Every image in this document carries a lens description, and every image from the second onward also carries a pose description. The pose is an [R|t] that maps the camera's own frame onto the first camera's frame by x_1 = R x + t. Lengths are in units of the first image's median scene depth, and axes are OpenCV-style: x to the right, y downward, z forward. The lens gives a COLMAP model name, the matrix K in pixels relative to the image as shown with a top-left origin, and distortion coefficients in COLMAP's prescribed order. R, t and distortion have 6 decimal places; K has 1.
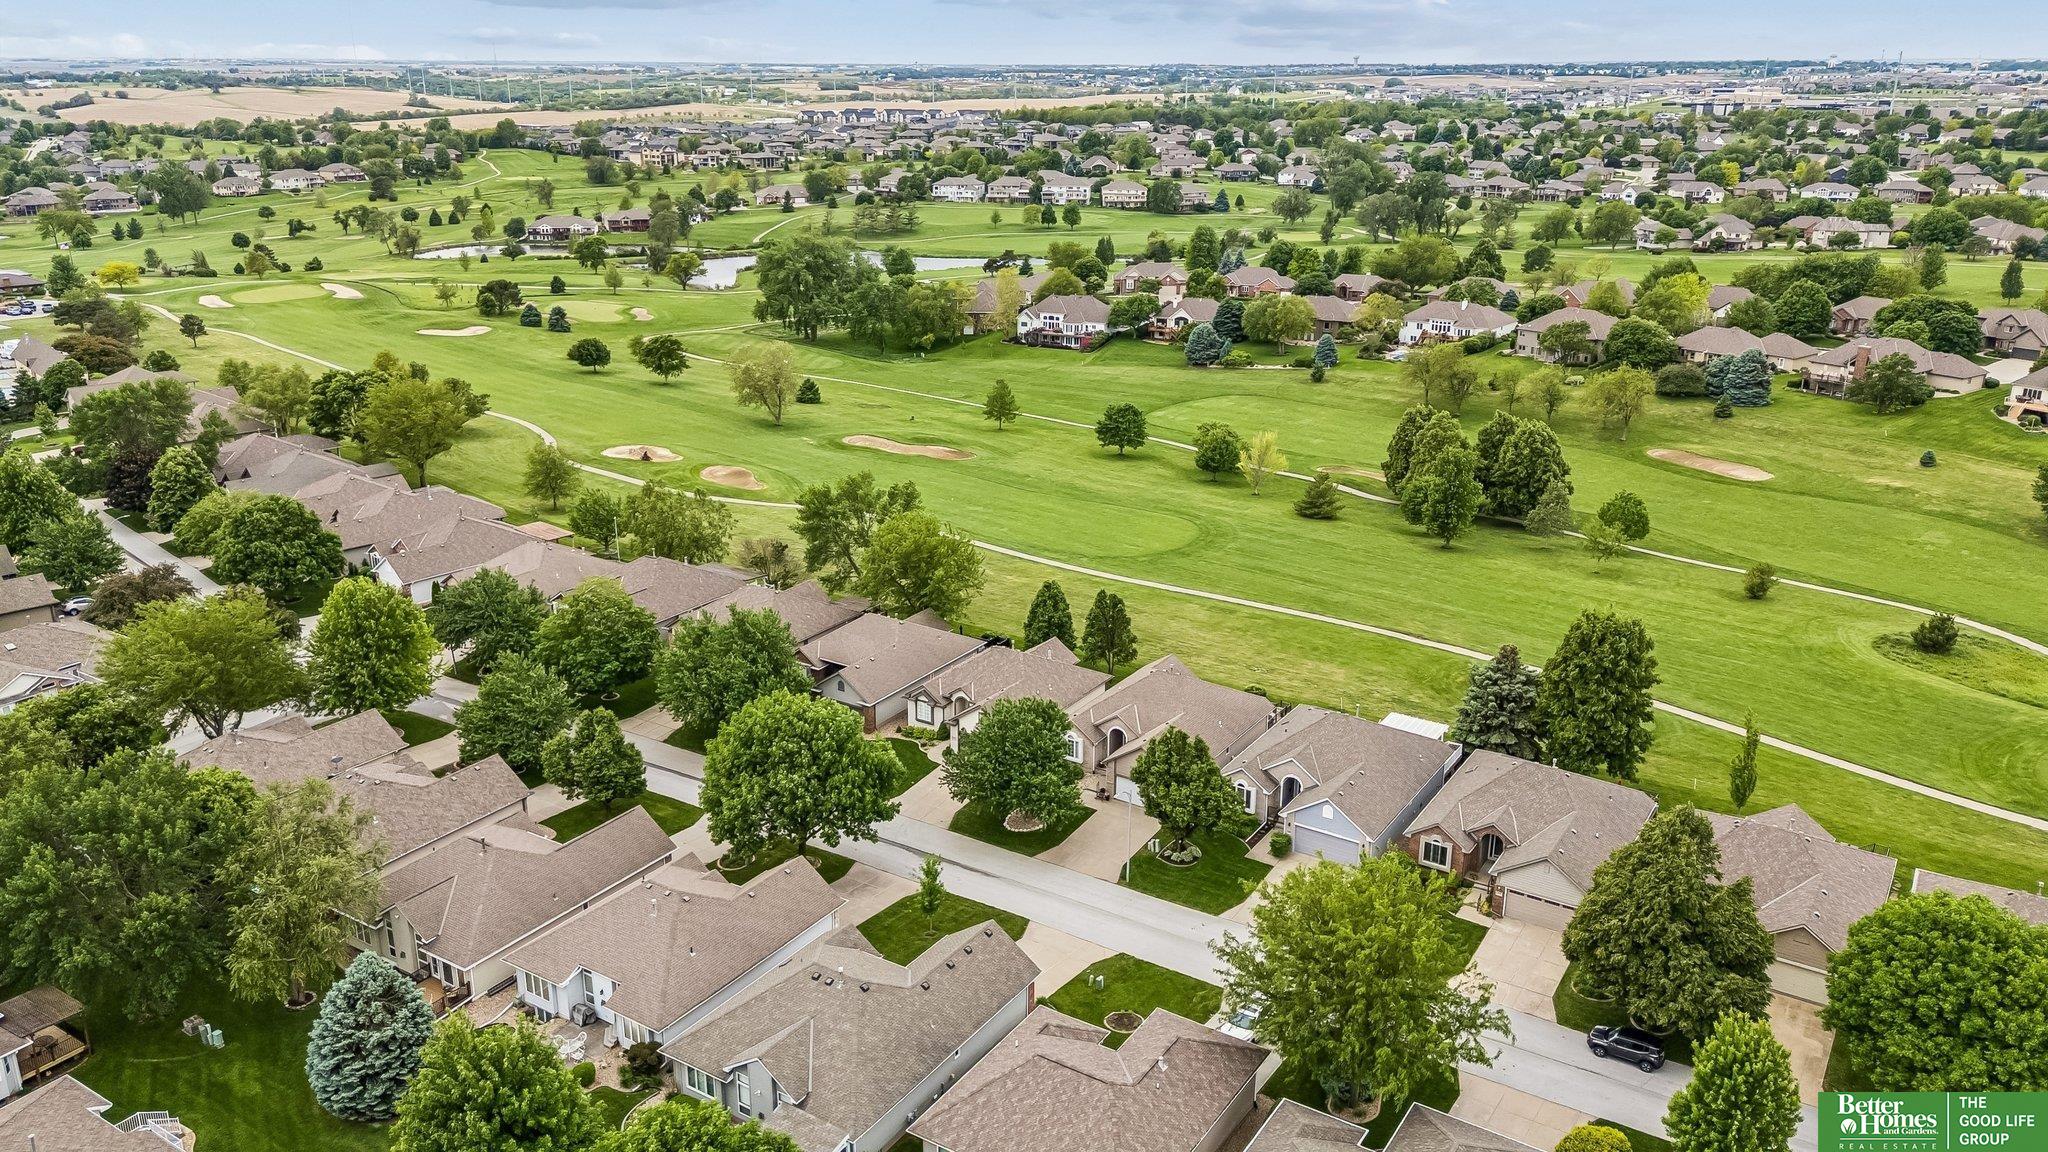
lens RADIAL K [[1473.3, 0, 1024.0], [0, 1473.3, 576.0], [0, 0, 1]] dist [0.086185, -0.084604]
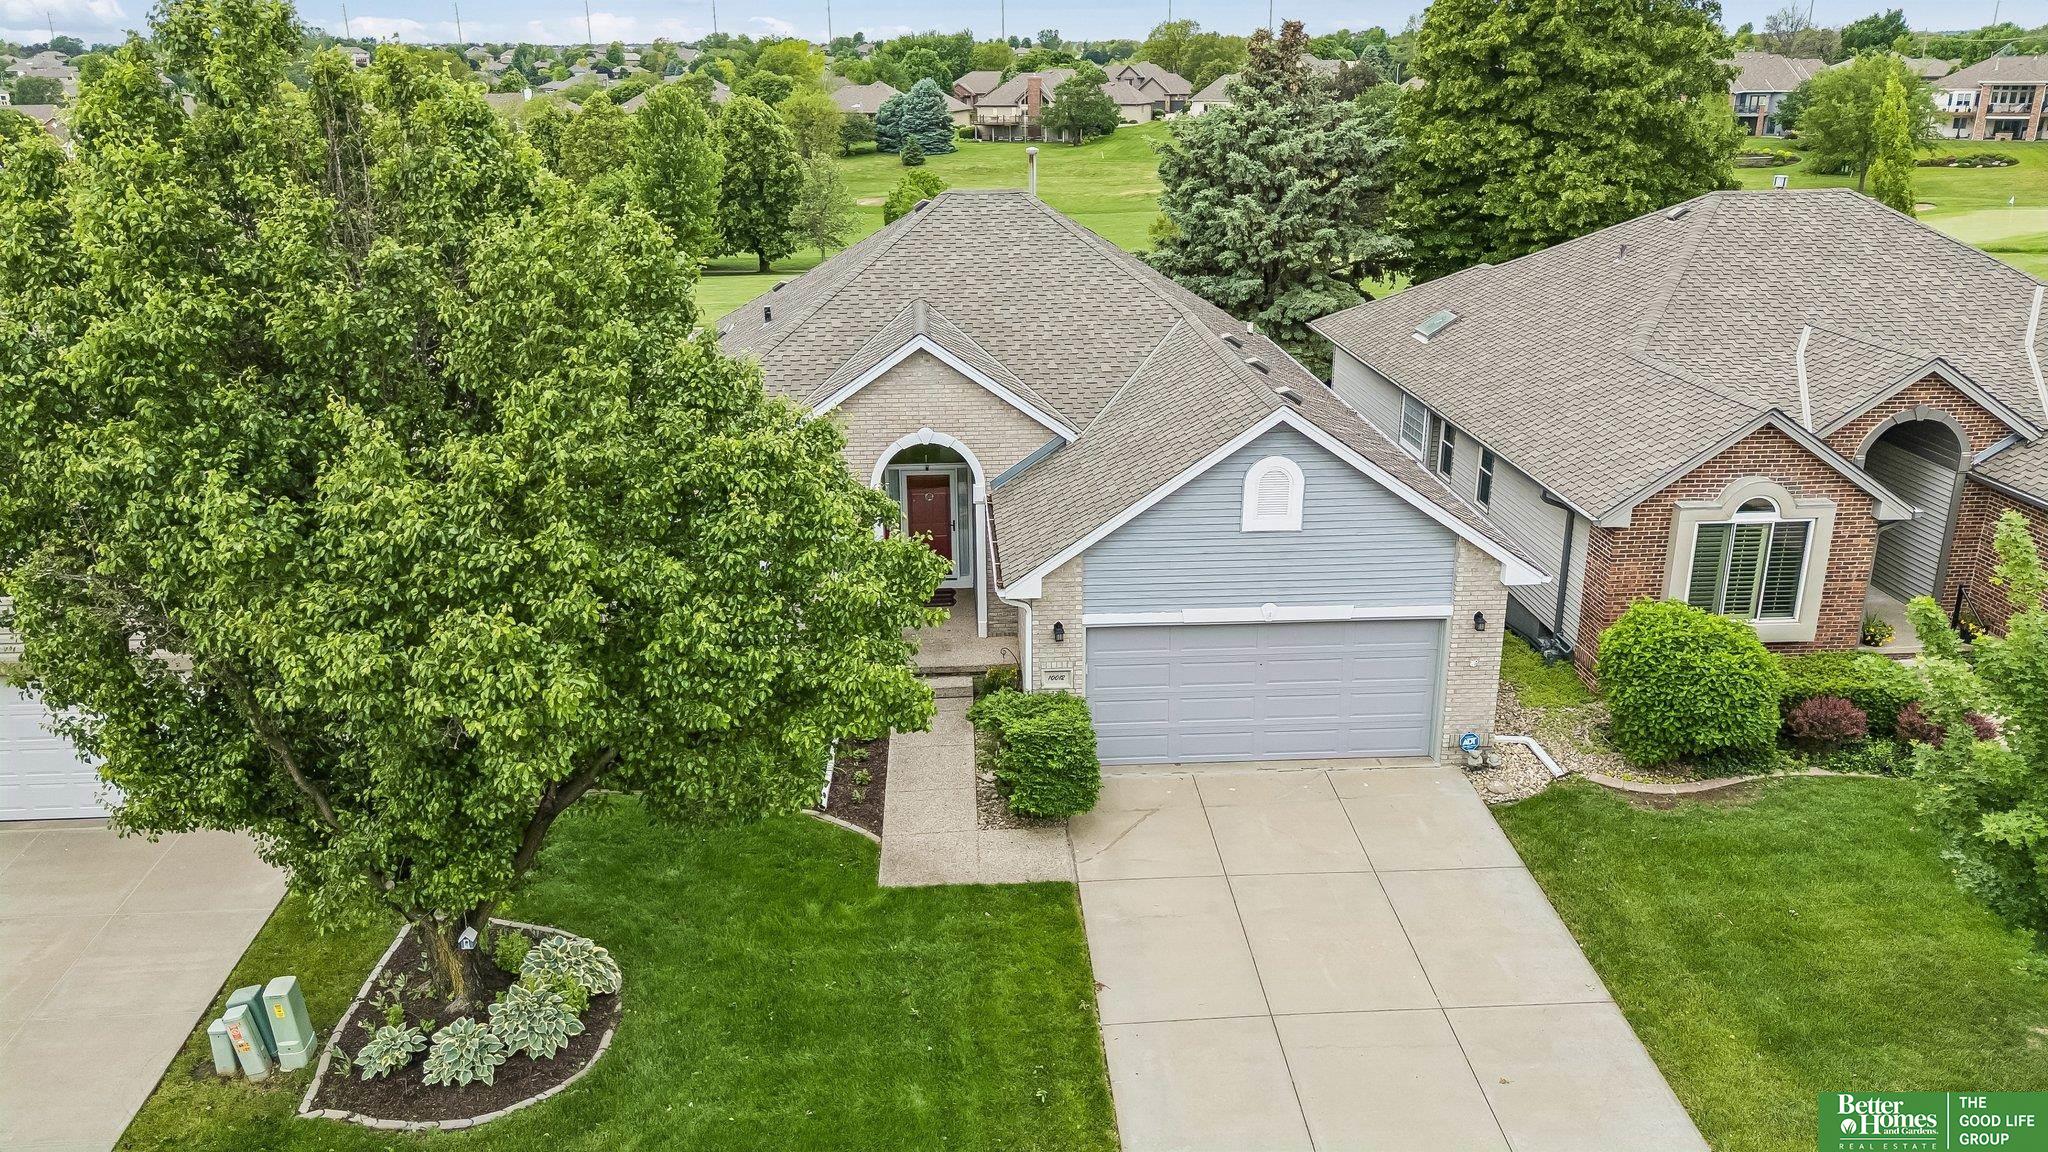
lens RADIAL K [[1484.3, 0, 1024.0], [0, 1484.3, 576.0], [0, 0, 1]] dist [0.084038, -0.113065]
pose [[0.798514, -0.203214, 0.566639, 0.028733], [0.199235, 0.977464, 0.069785, 0.056606], [-0.568050, 0.057170, 0.821006, 0.327848]]
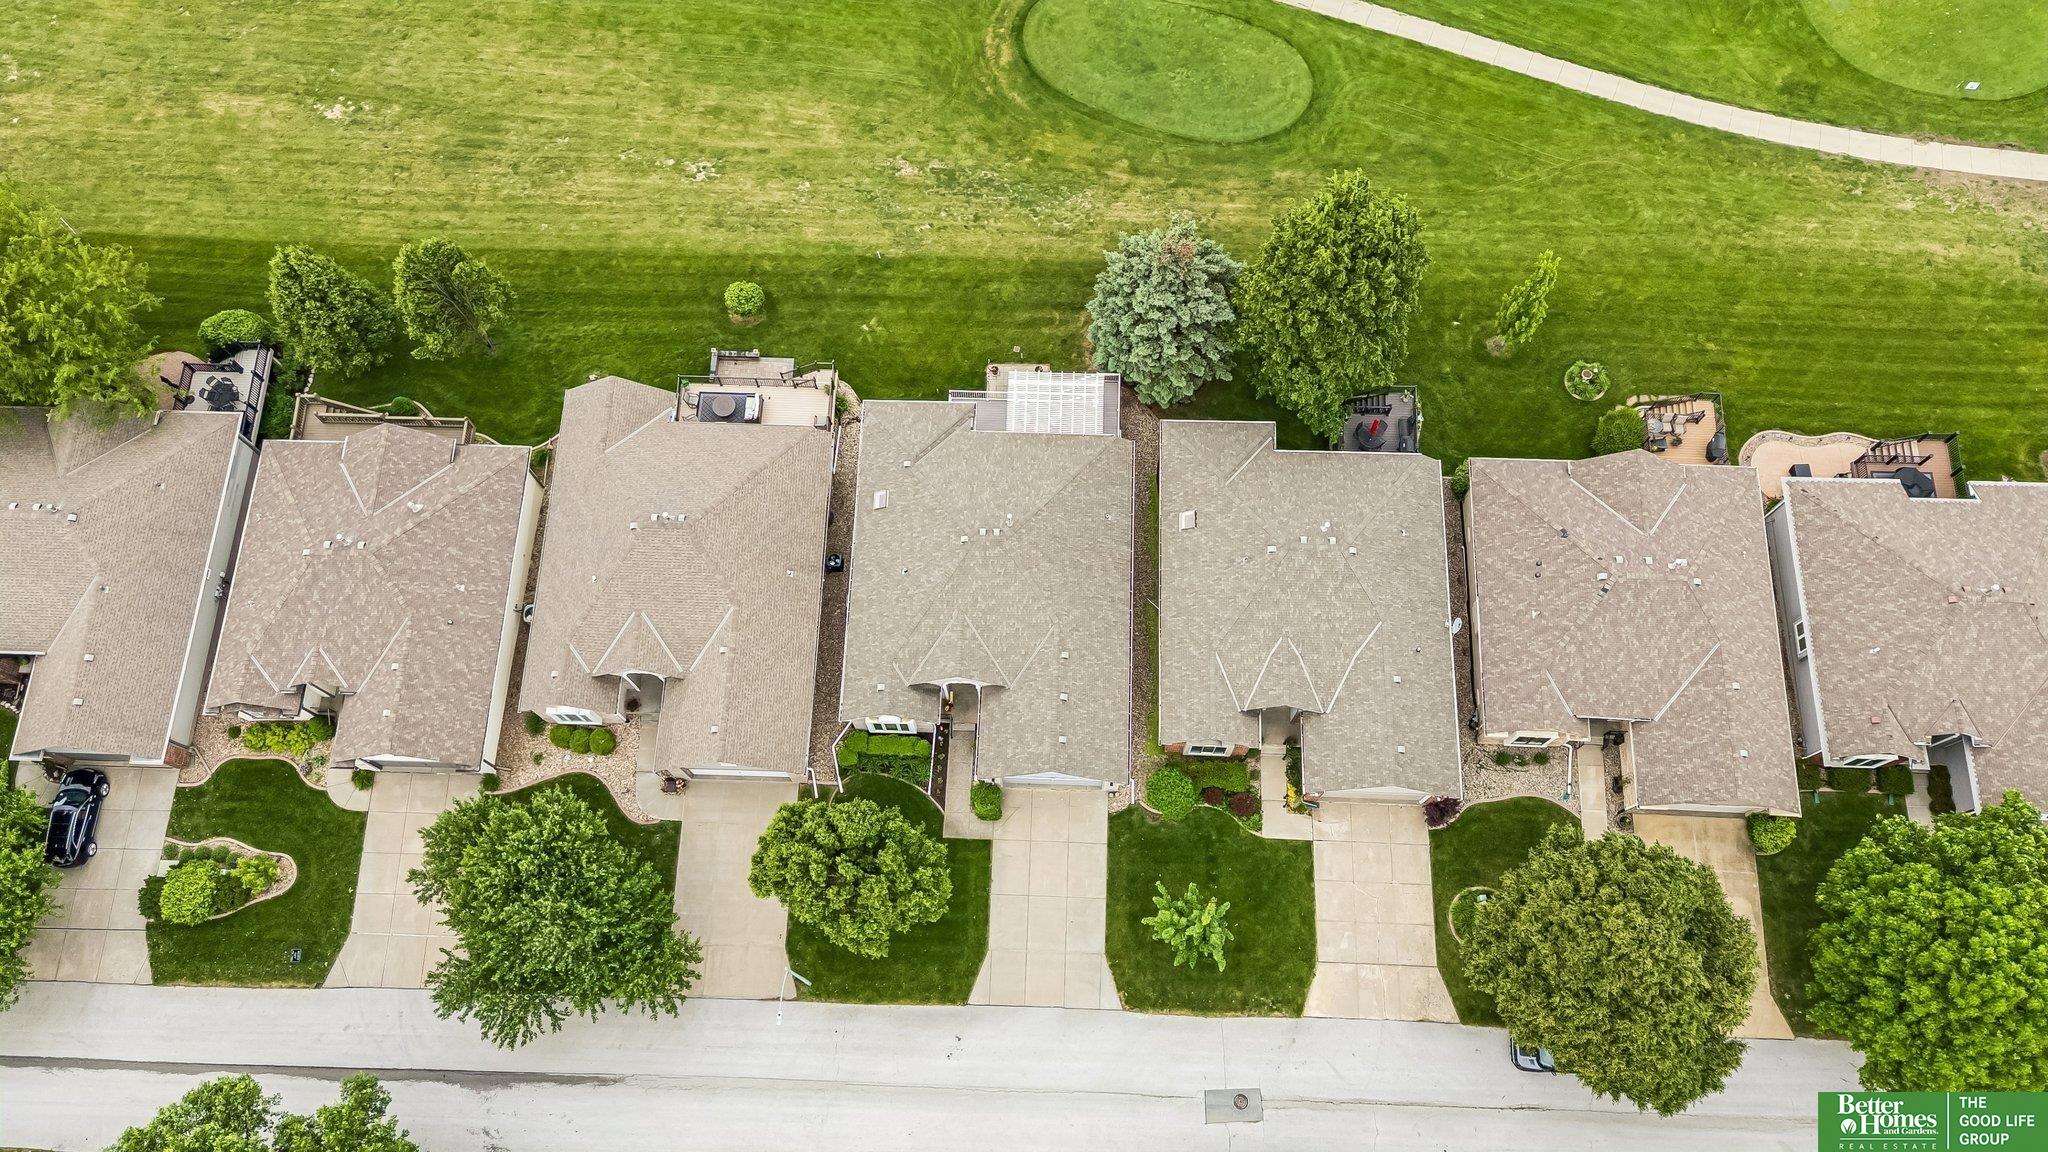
lens RADIAL K [[1473.3, 0, 1024.0], [0, 1473.3, 576.0], [0, 0, 1]] dist [0.086185, -0.084604]
pose [[0.853436, -0.492462, 0.170670, 0.047683], [0.179004, 0.584488, 0.791411, -0.150384], [-0.489495, -0.644868, 0.586976, 0.258033]]
